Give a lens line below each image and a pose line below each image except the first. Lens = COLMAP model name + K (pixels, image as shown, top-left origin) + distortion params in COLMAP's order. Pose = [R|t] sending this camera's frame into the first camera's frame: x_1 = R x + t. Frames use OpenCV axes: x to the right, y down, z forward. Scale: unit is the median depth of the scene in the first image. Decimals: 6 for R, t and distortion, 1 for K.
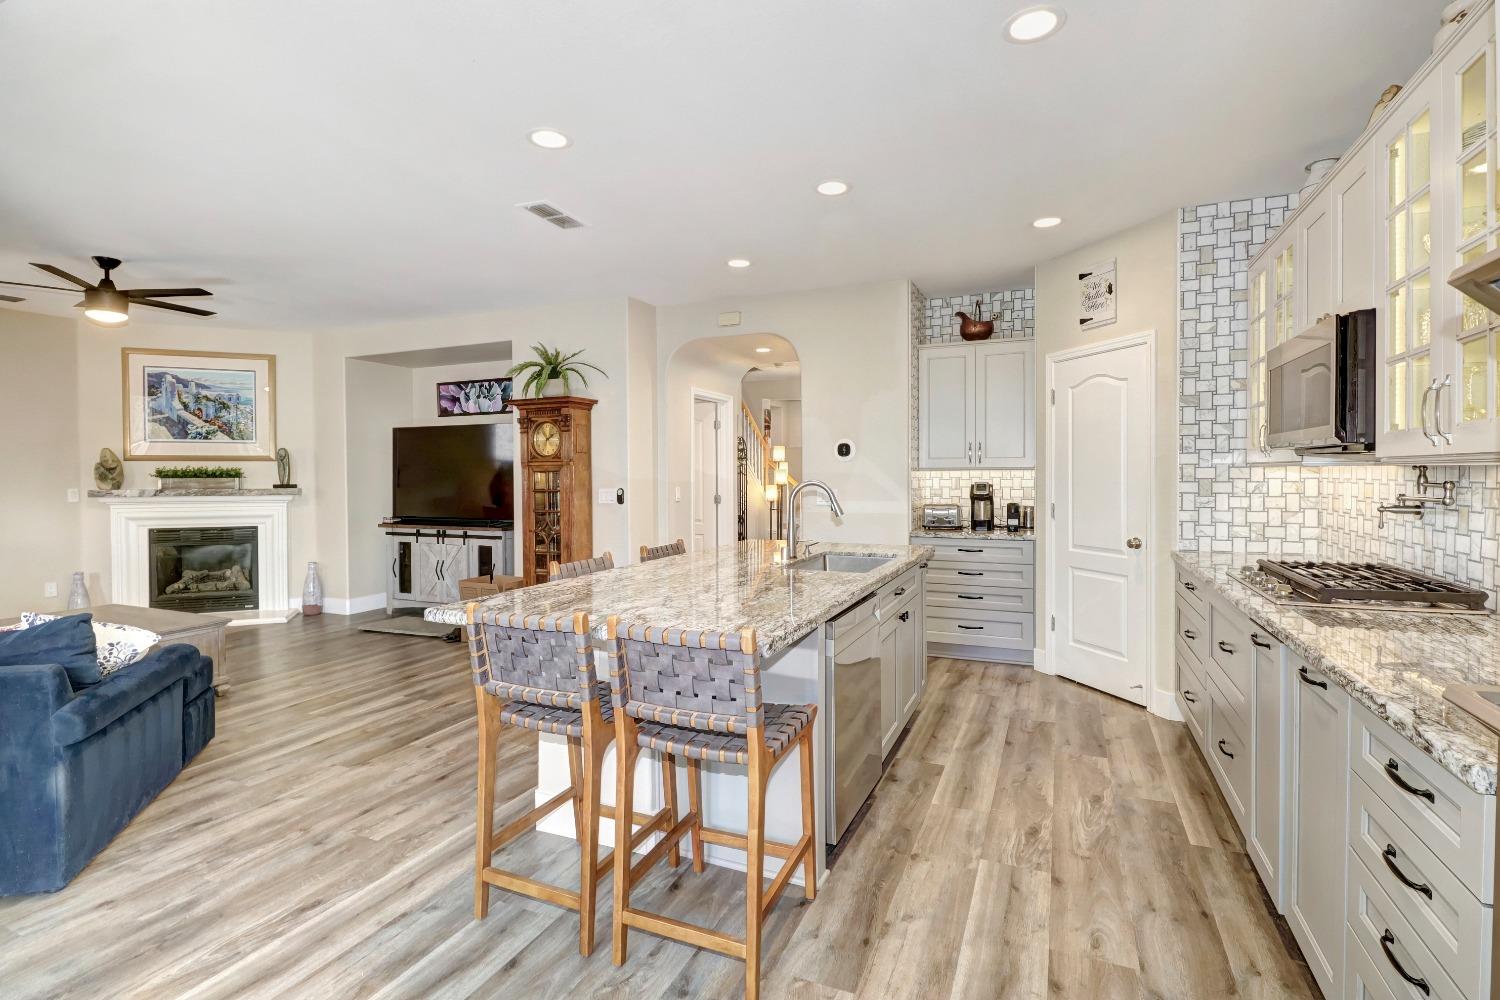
lens RADIAL K [[704.5, 0, 763.3], [0, 704.5, 482.8], [0, 0, 1]] dist [0.013470, -0.014703]
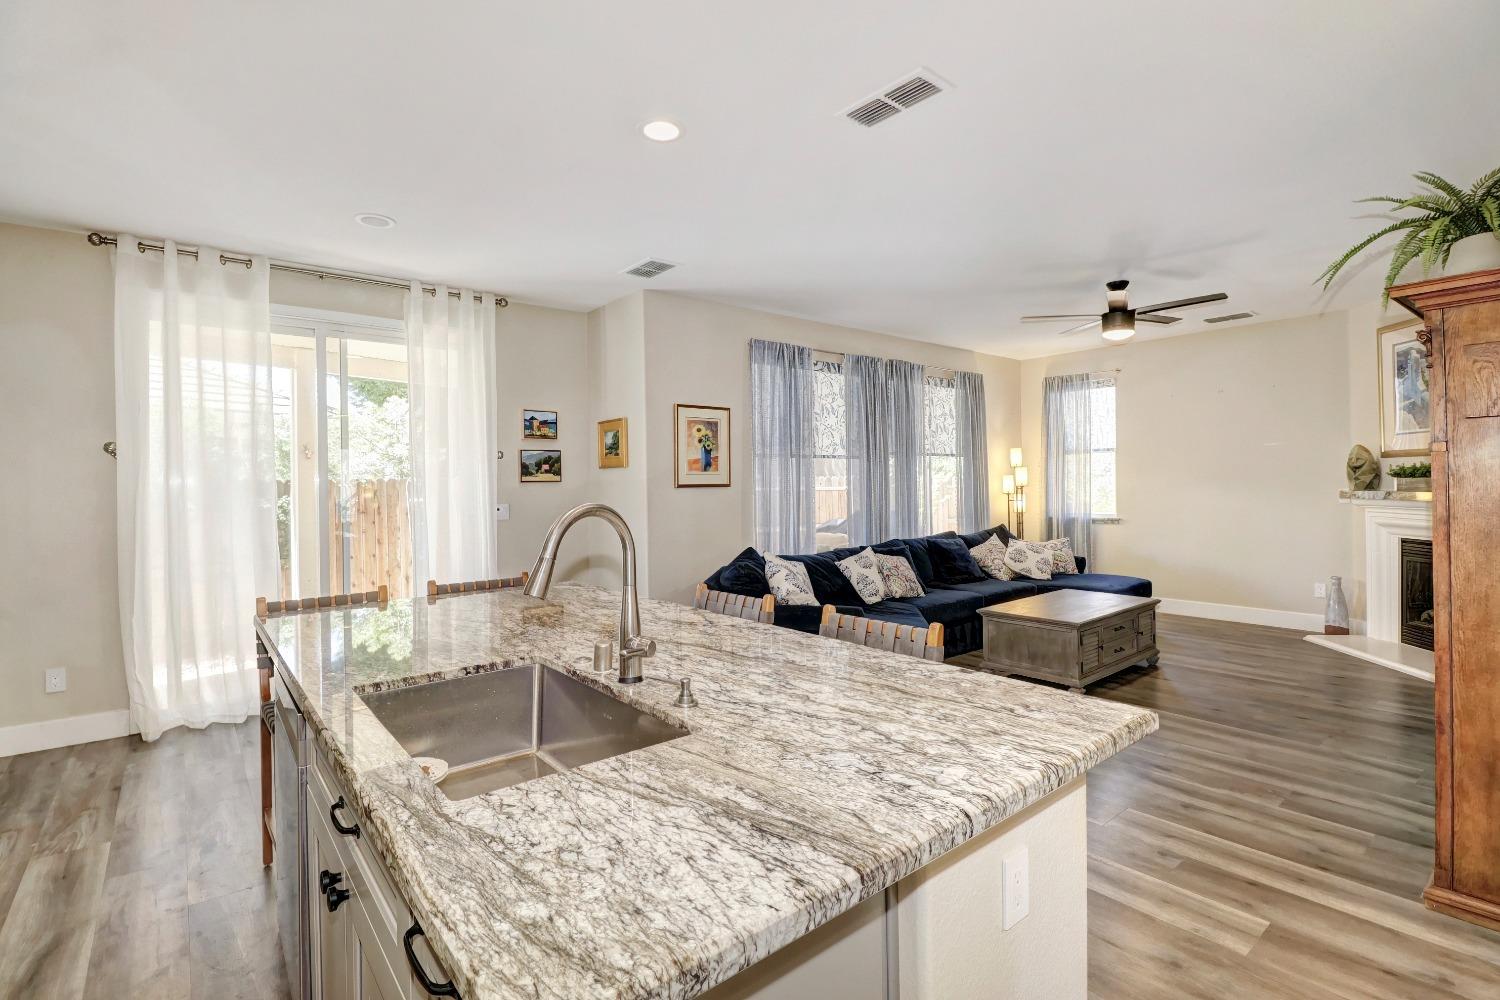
lens RADIAL K [[704.5, 0, 763.3], [0, 704.5, 482.8], [0, 0, 1]] dist [0.013470, -0.014703]
pose [[-0.450397, 0.009816, -0.892774, 0.211674], [0.005493, 0.999951, 0.008224, -0.010930], [0.892812, -0.001200, -0.450429, 0.686414]]
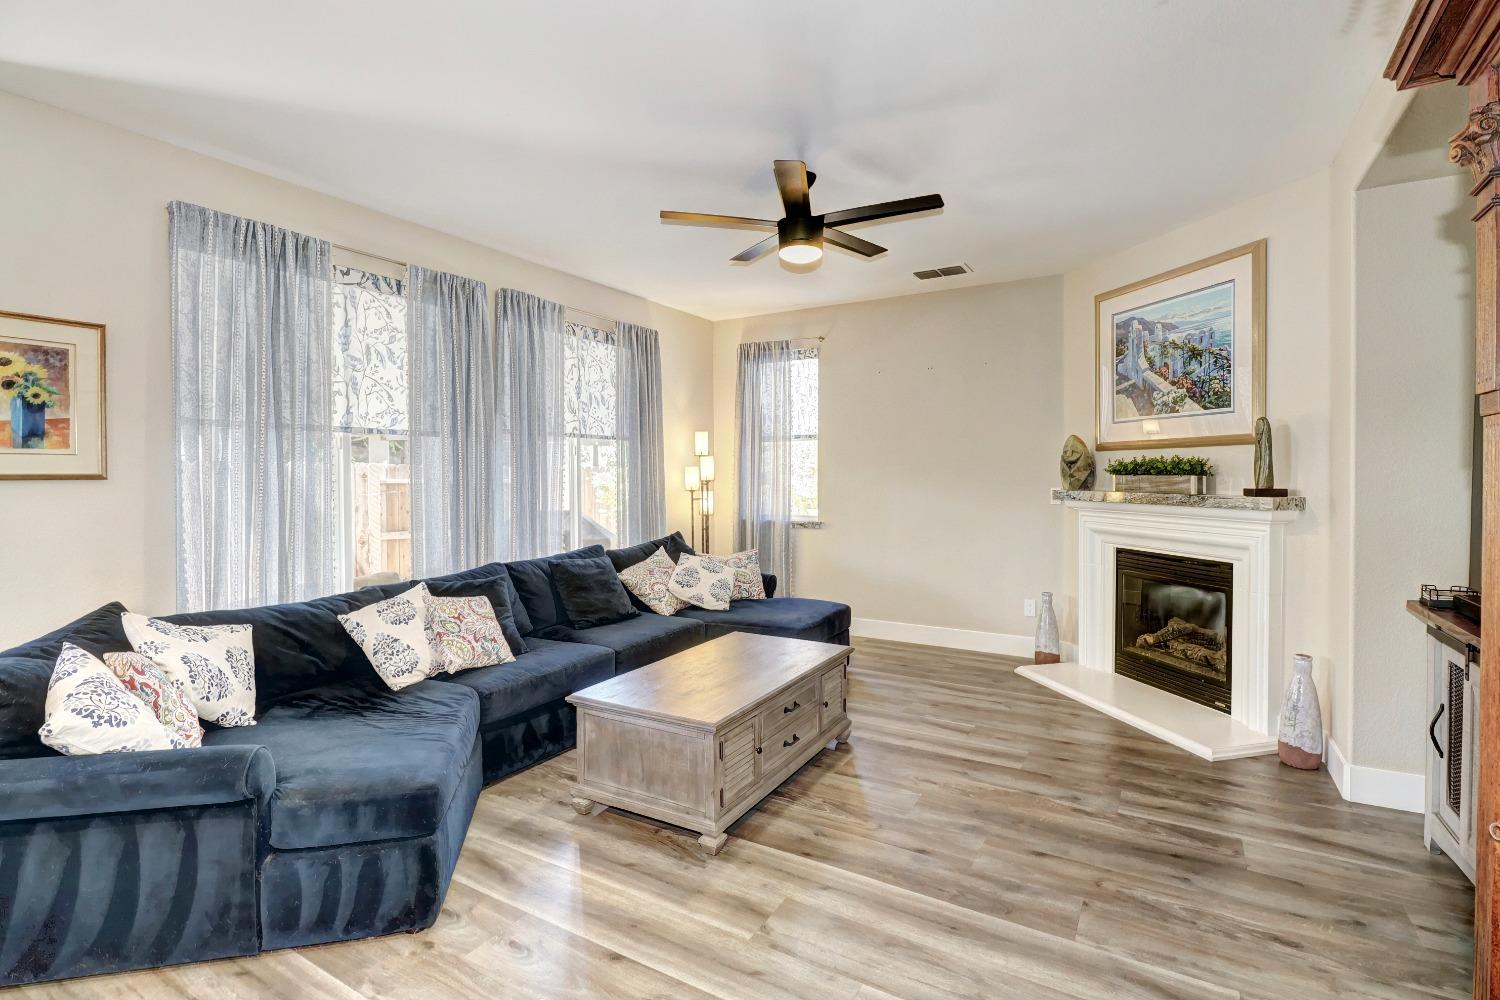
lens RADIAL K [[704.5, 0, 763.3], [0, 704.5, 482.8], [0, 0, 1]] dist [0.013470, -0.014703]
pose [[-0.121169, 0.018477, -0.992460, -0.133255], [-0.008099, 0.999775, 0.019602, -0.009330], [0.992599, 0.010413, -0.120992, 0.721162]]
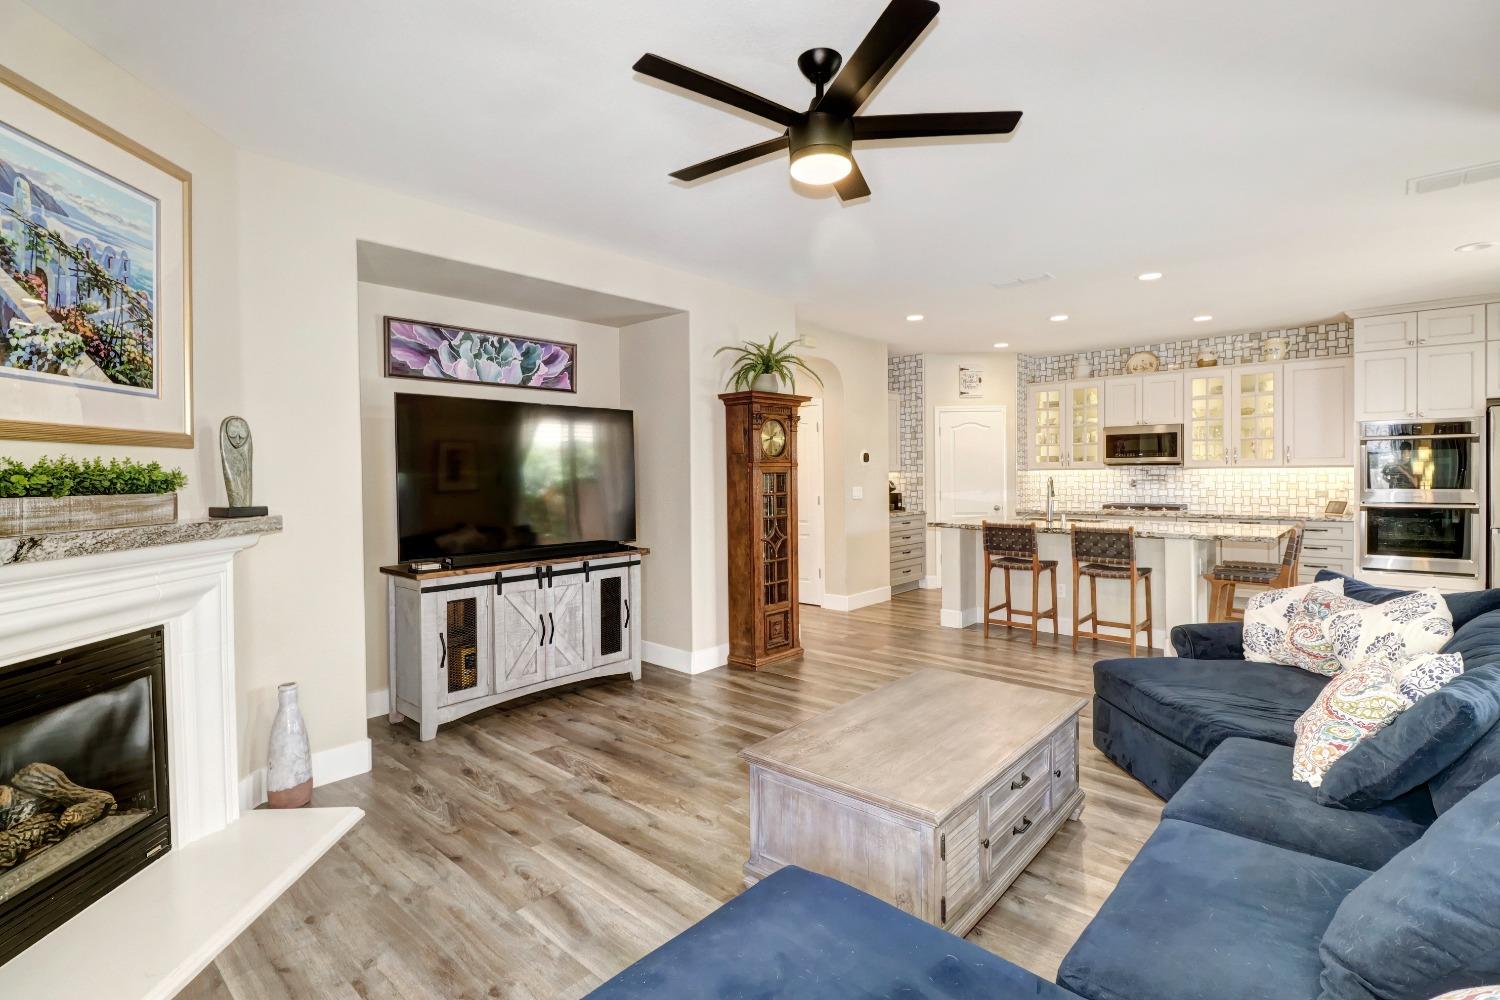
lens RADIAL K [[704.5, 0, 763.3], [0, 704.5, 482.8], [0, 0, 1]] dist [0.013470, -0.014703]
pose [[0.315786, -0.011567, 0.948760, -0.987435], [0.021692, 0.999752, 0.004968, -0.007250], [-0.948582, 0.019012, 0.315959, 0.602970]]
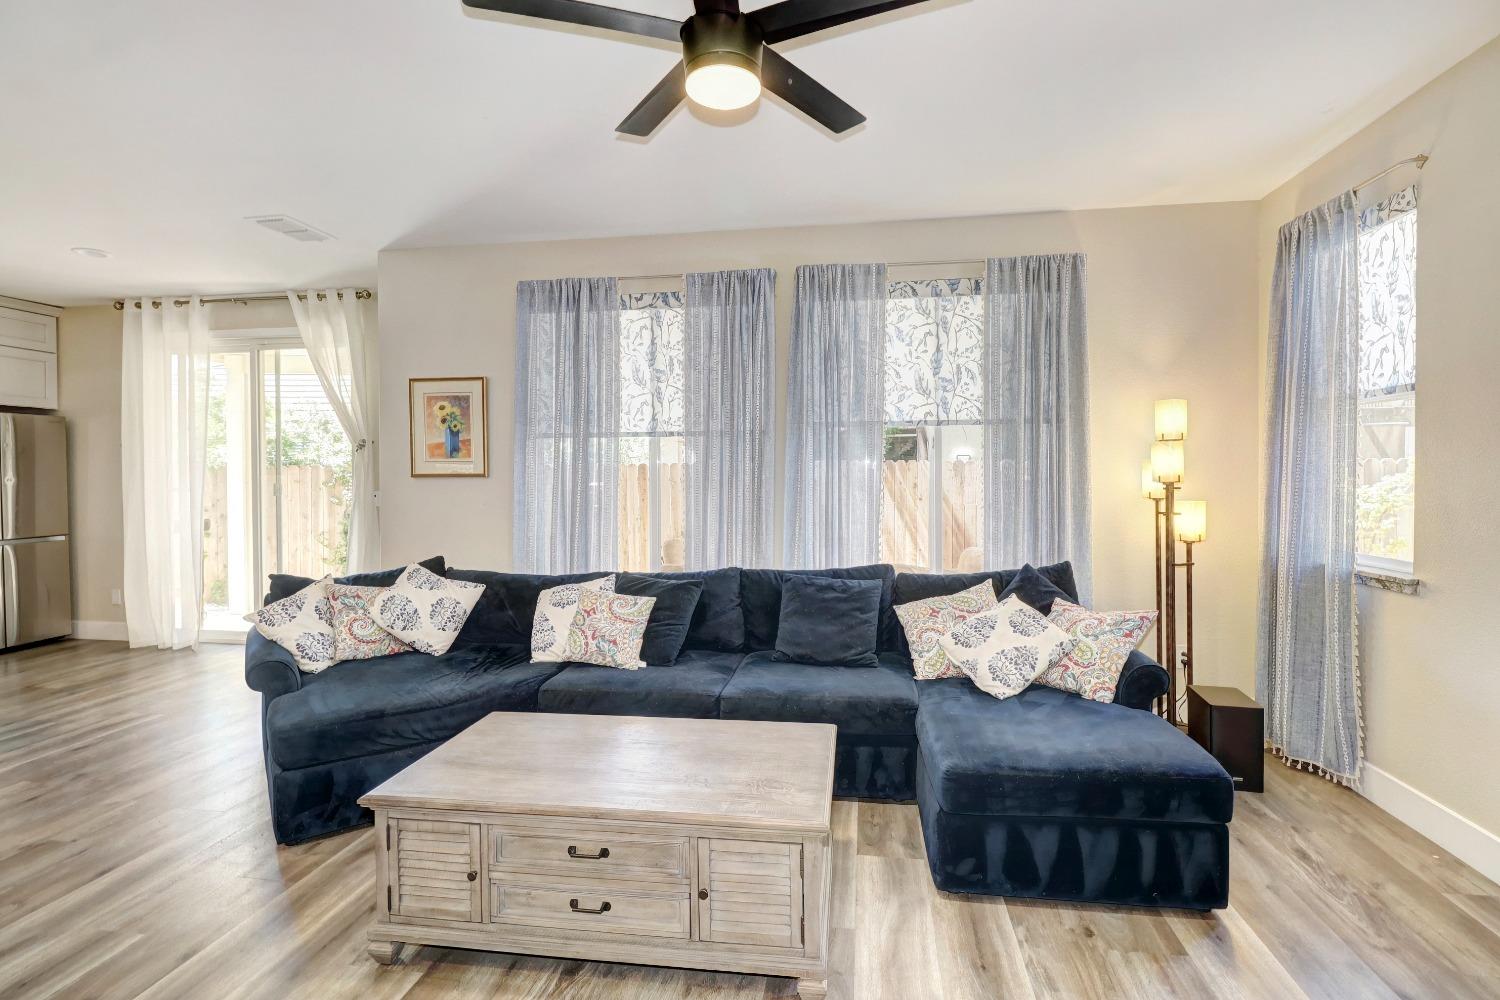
lens RADIAL K [[704.5, 0, 763.3], [0, 704.5, 482.8], [0, 0, 1]] dist [0.013470, -0.014703]
pose [[-0.966340, 0.013896, -0.256892, -0.579067], [0.007297, 0.999619, 0.026622, -0.010074], [0.257164, 0.023851, -0.966073, 0.970817]]
